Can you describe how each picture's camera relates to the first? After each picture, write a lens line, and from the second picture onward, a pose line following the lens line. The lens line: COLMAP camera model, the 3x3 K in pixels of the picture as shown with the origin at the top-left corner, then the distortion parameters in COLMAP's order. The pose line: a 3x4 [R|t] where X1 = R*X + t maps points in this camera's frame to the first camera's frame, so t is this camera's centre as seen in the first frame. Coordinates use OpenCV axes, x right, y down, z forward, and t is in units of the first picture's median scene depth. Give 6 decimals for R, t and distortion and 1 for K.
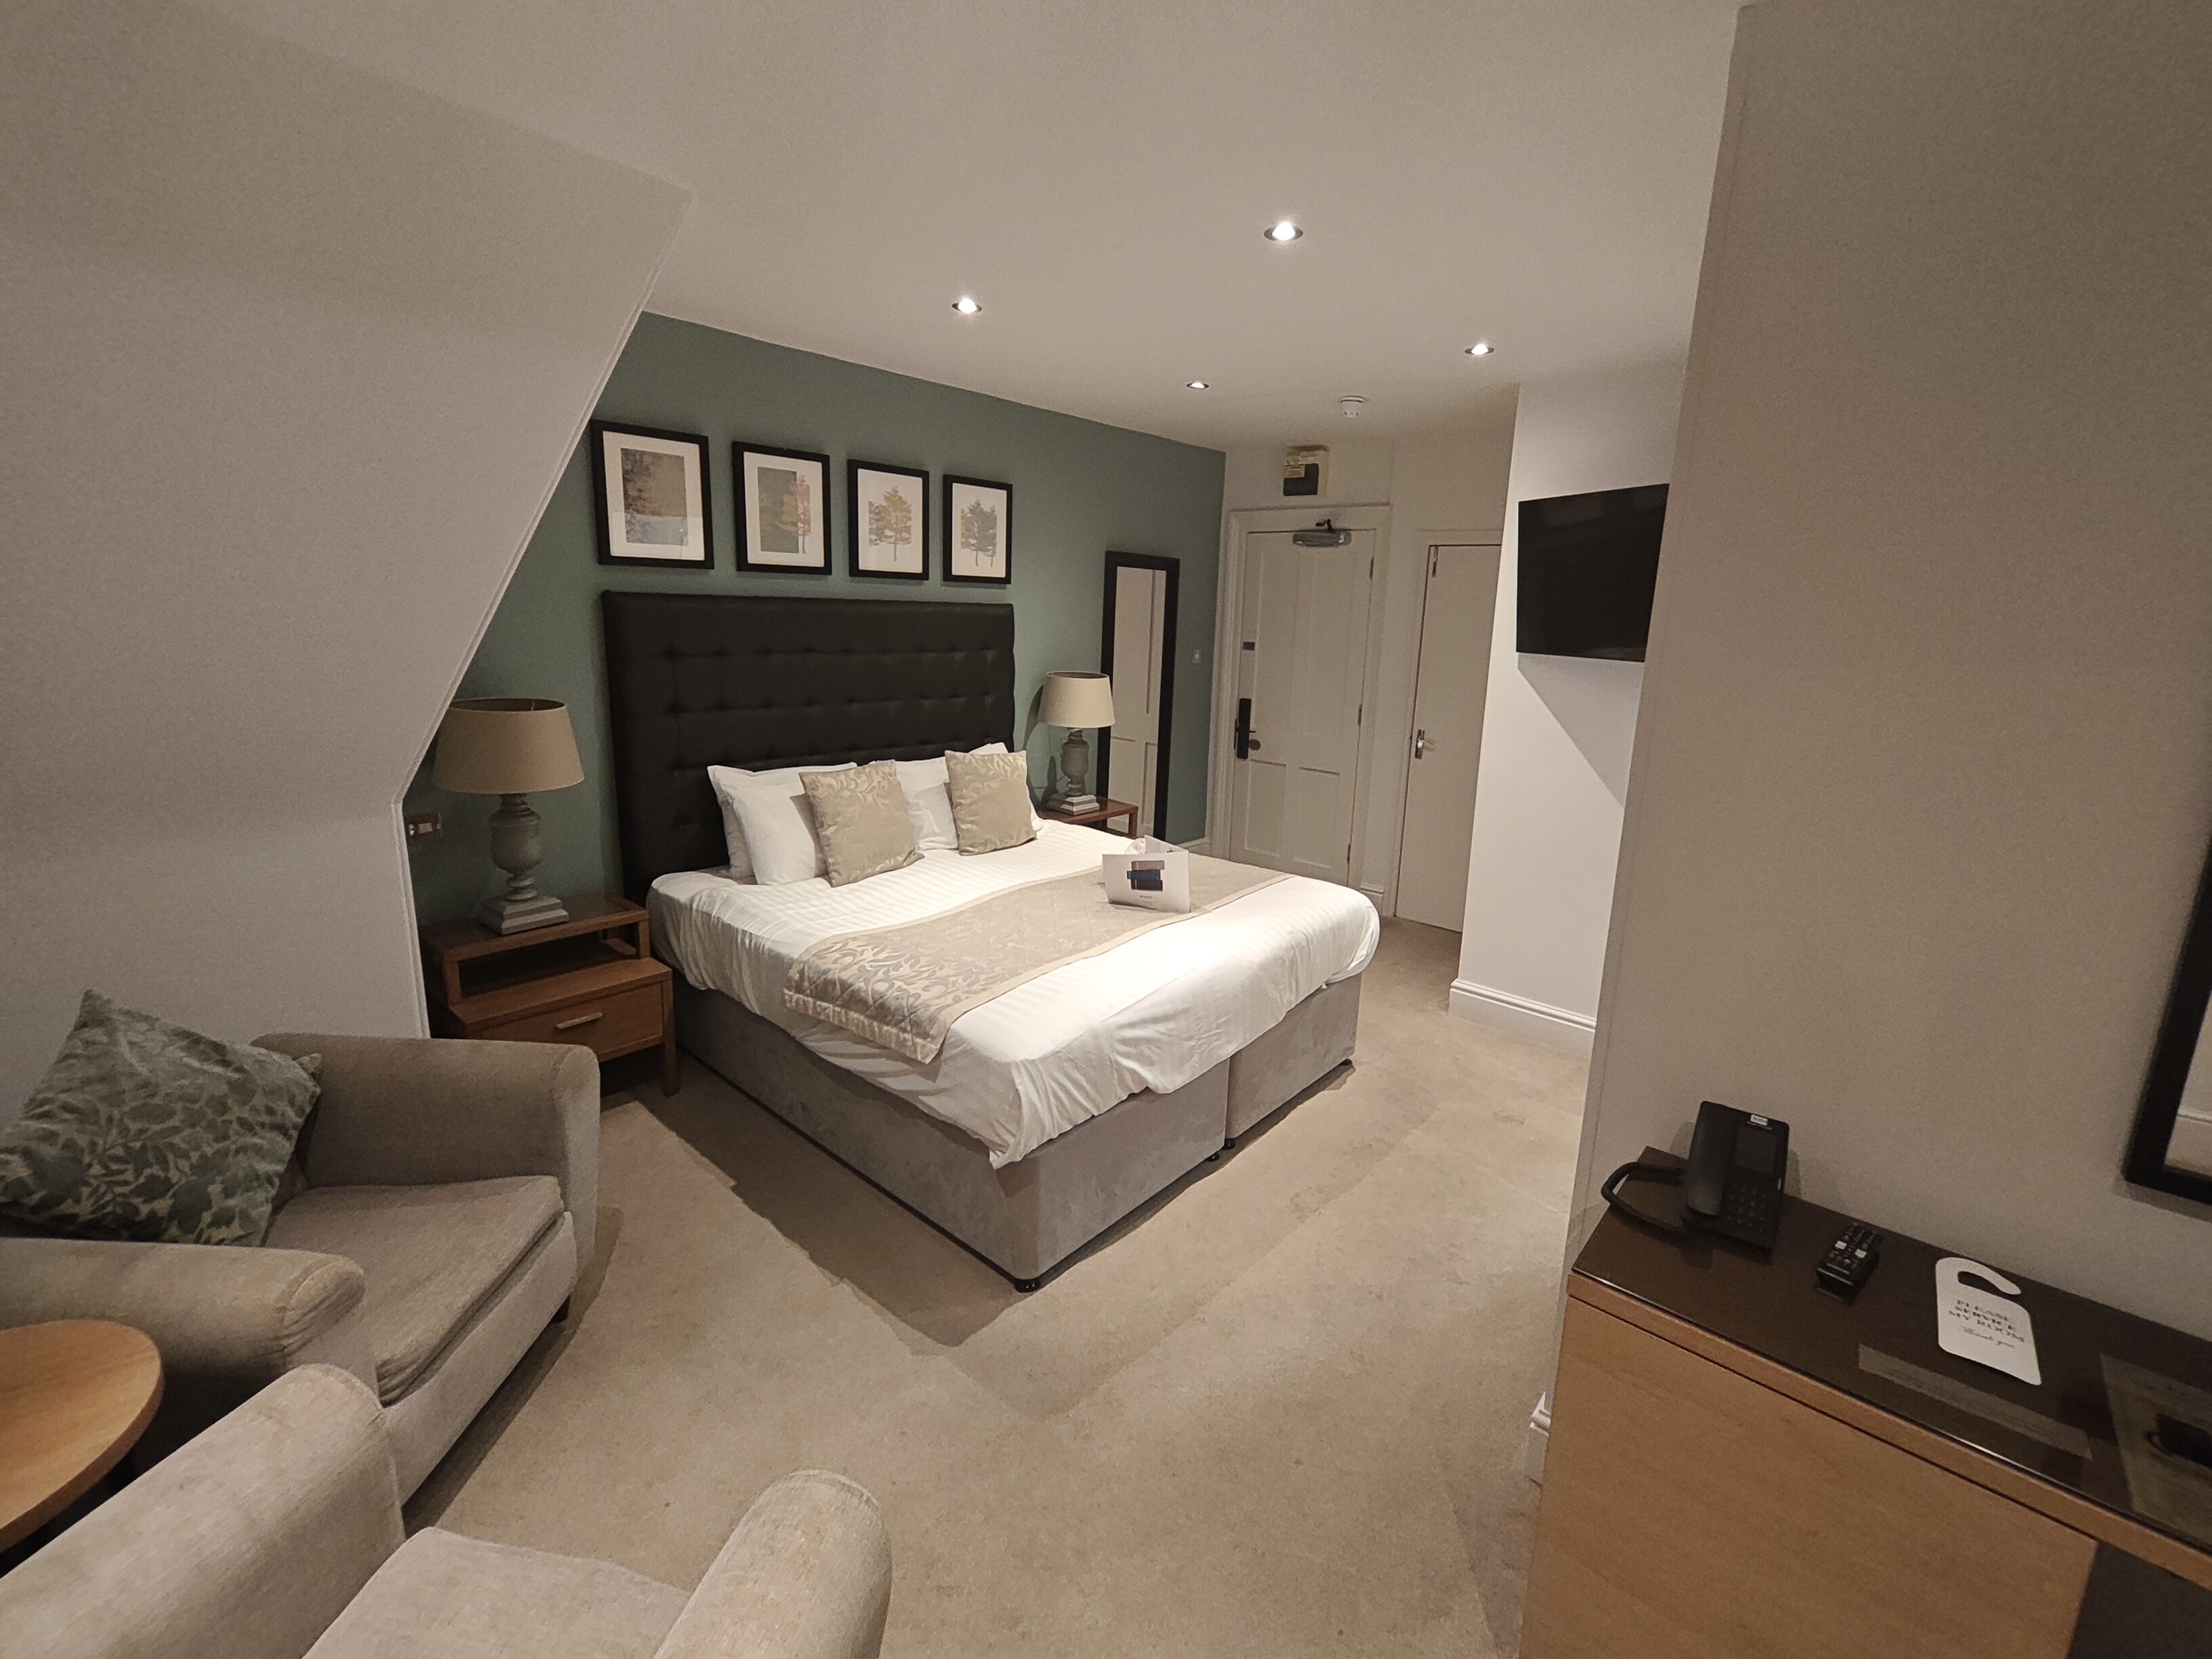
lens RADIAL K [[949.2, 0, 1103.2], [0, 949.2, 797.0], [0, 0, 1]] dist [-0.002721, 0.000135]
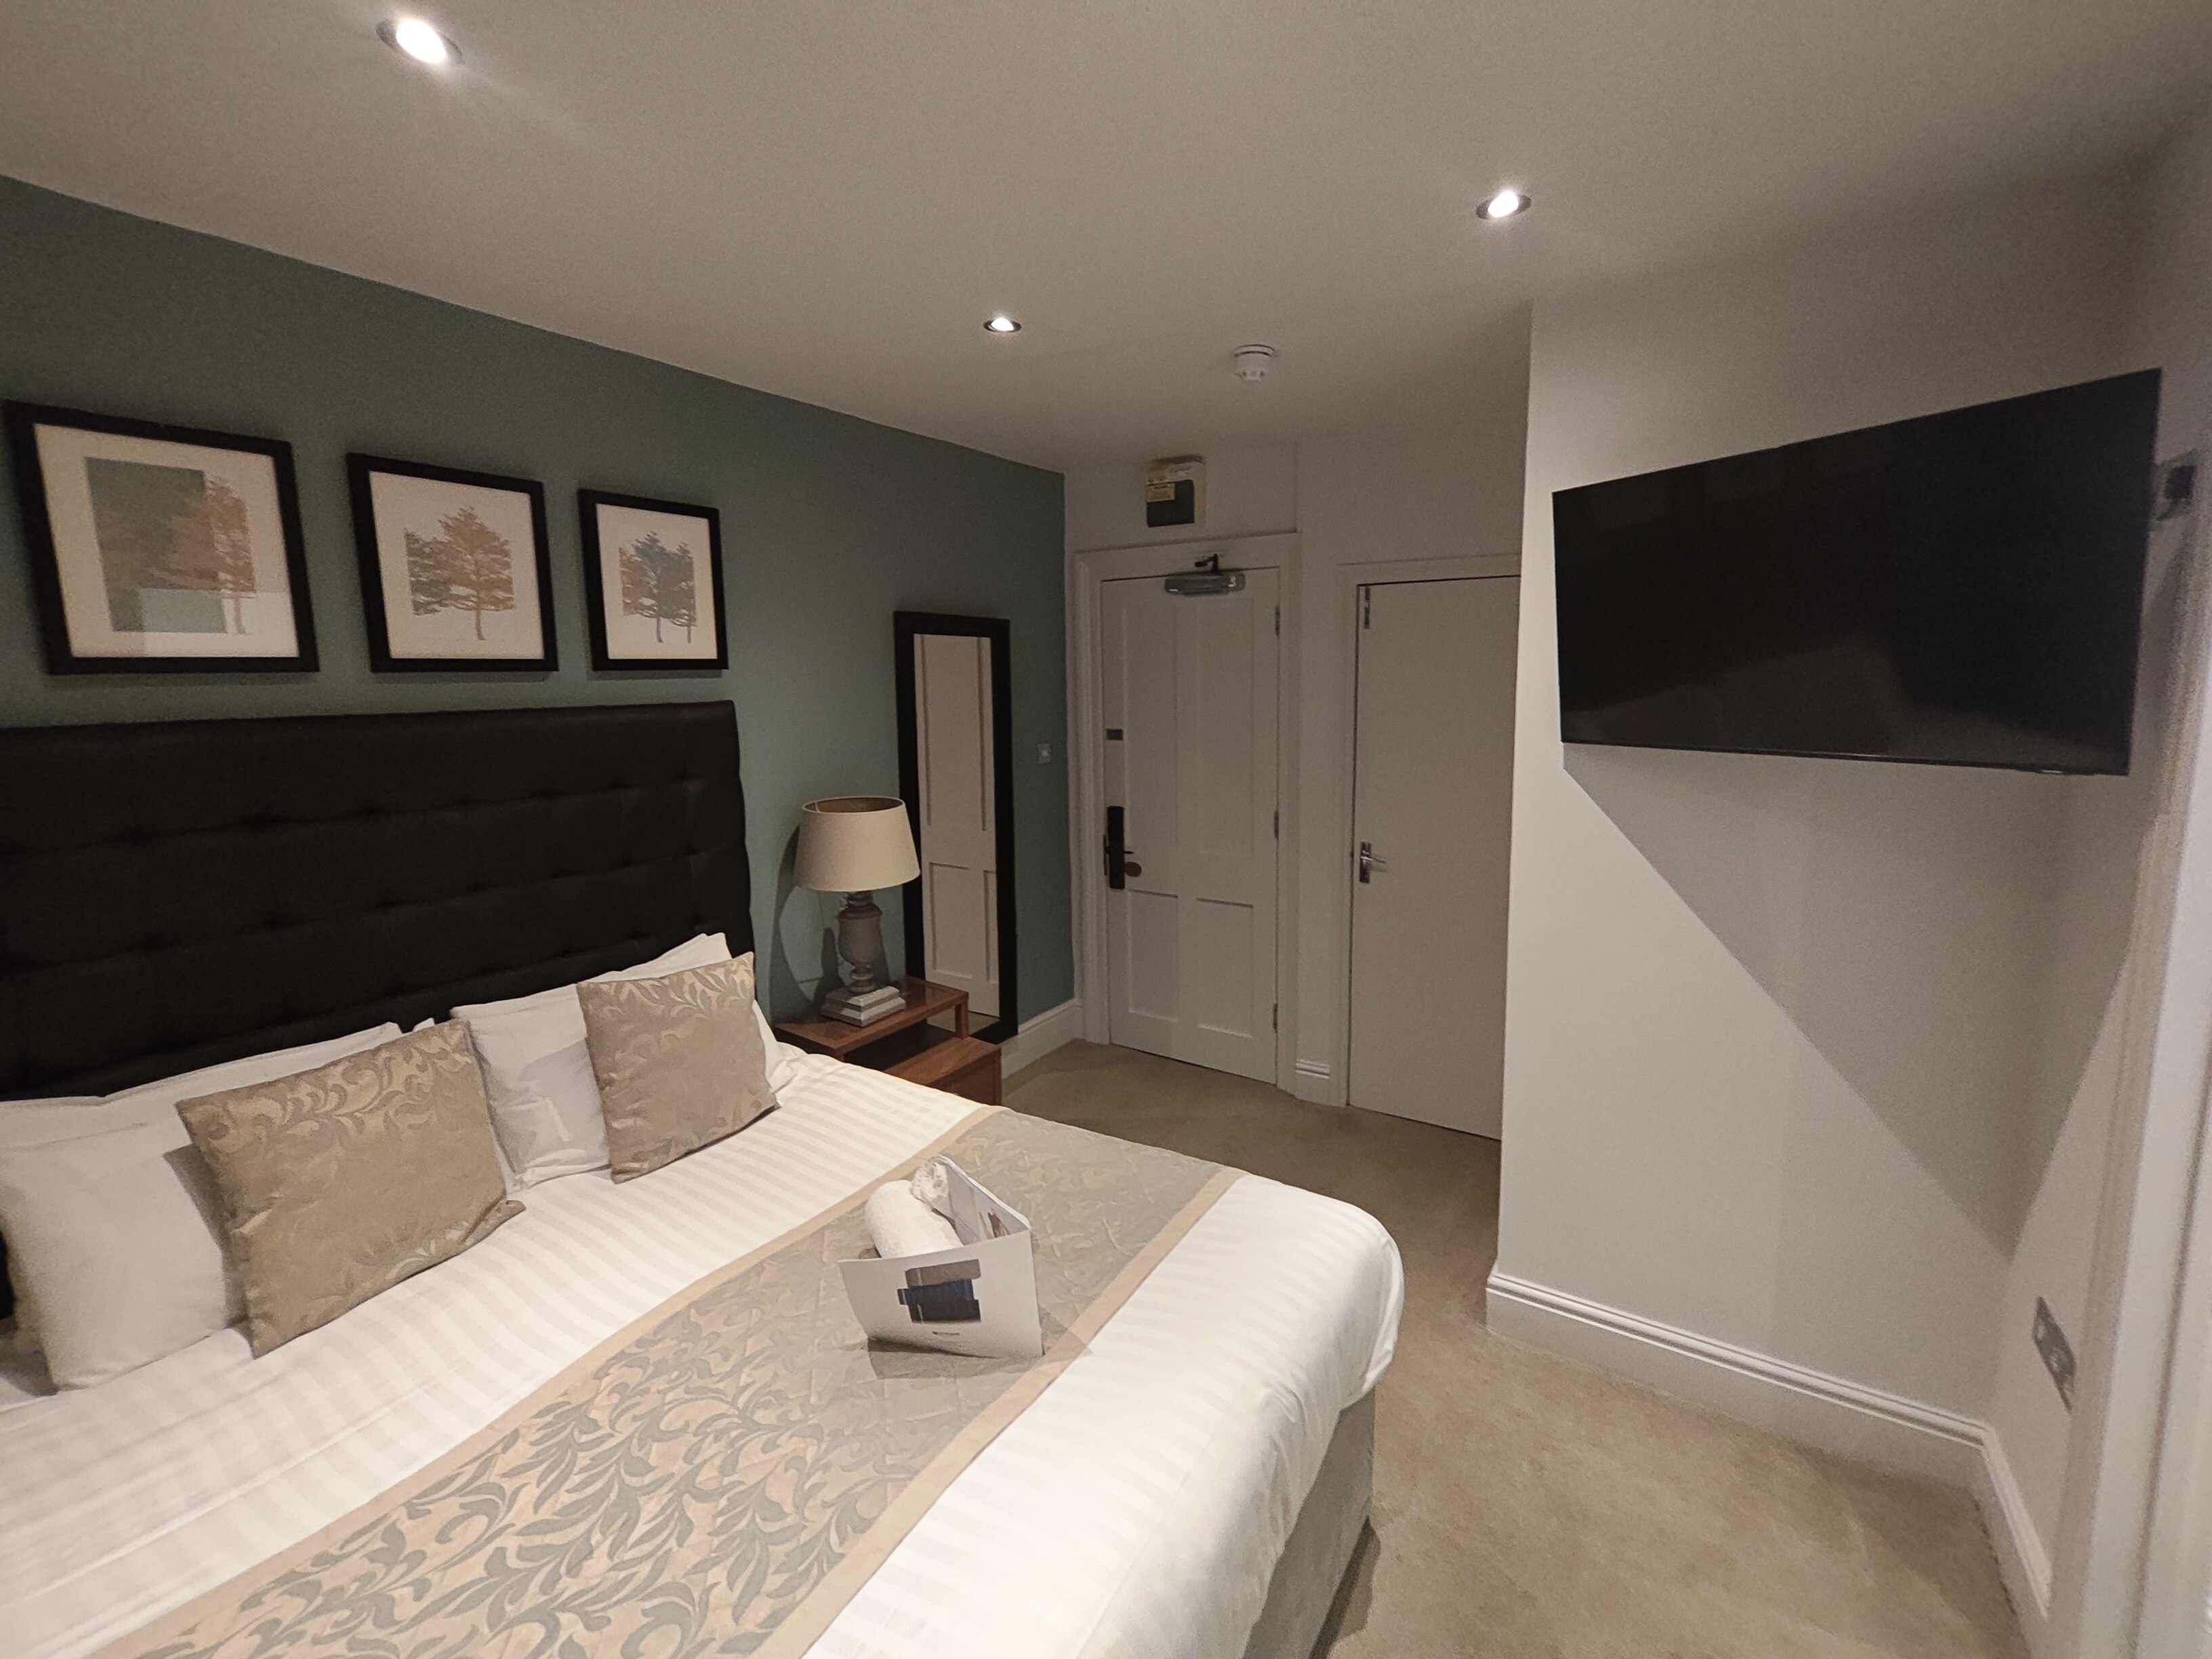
lens RADIAL K [[949.2, 0, 1103.2], [0, 949.2, 797.0], [0, 0, 1]] dist [-0.002721, 0.000135]
pose [[0.988147, -0.066182, 0.138508, 0.058195], [0.075657, 0.995059, -0.064292, -0.093058], [-0.133569, 0.074009, 0.988272, 0.406333]]
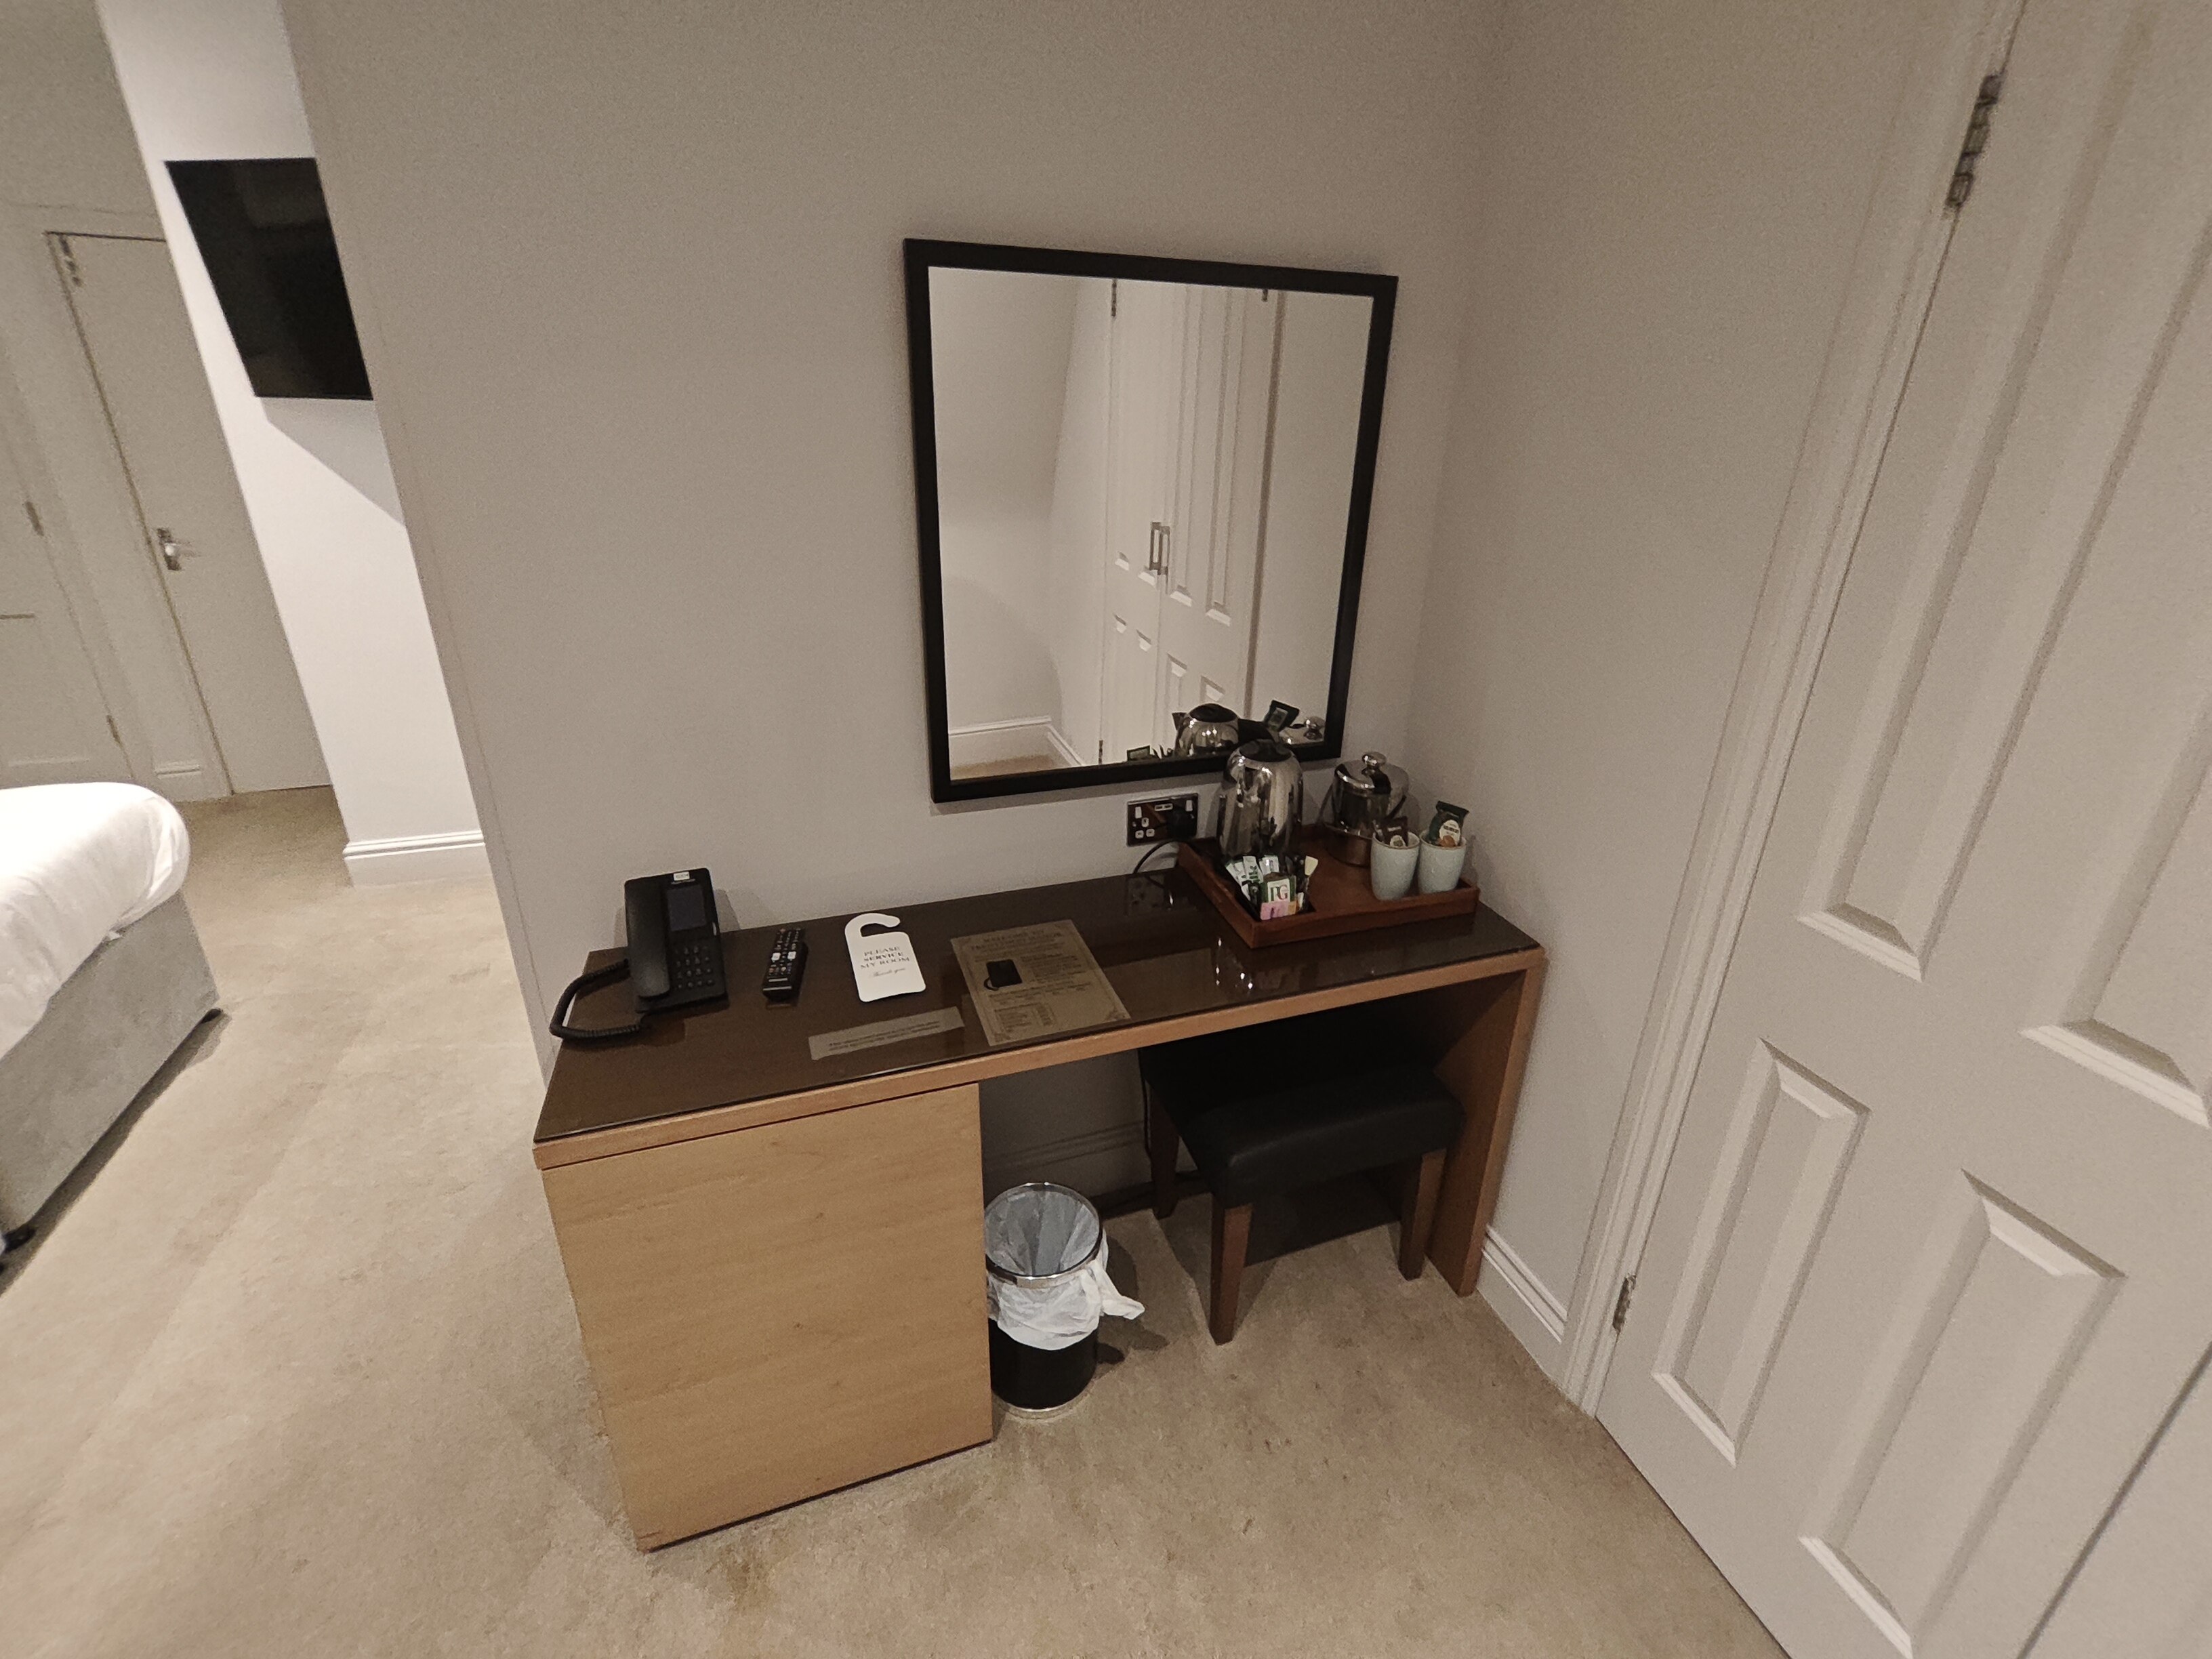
lens RADIAL K [[969.2, 0, 1104.2], [0, 969.2, 785.2], [0, 0, 1]] dist [-0.001827, 0.000085]
pose [[0.498413, -0.344647, 0.795489, 0.063920], [0.169493, 0.938614, 0.300460, 0.012274], [-0.850210, -0.014923, 0.526233, 0.047663]]
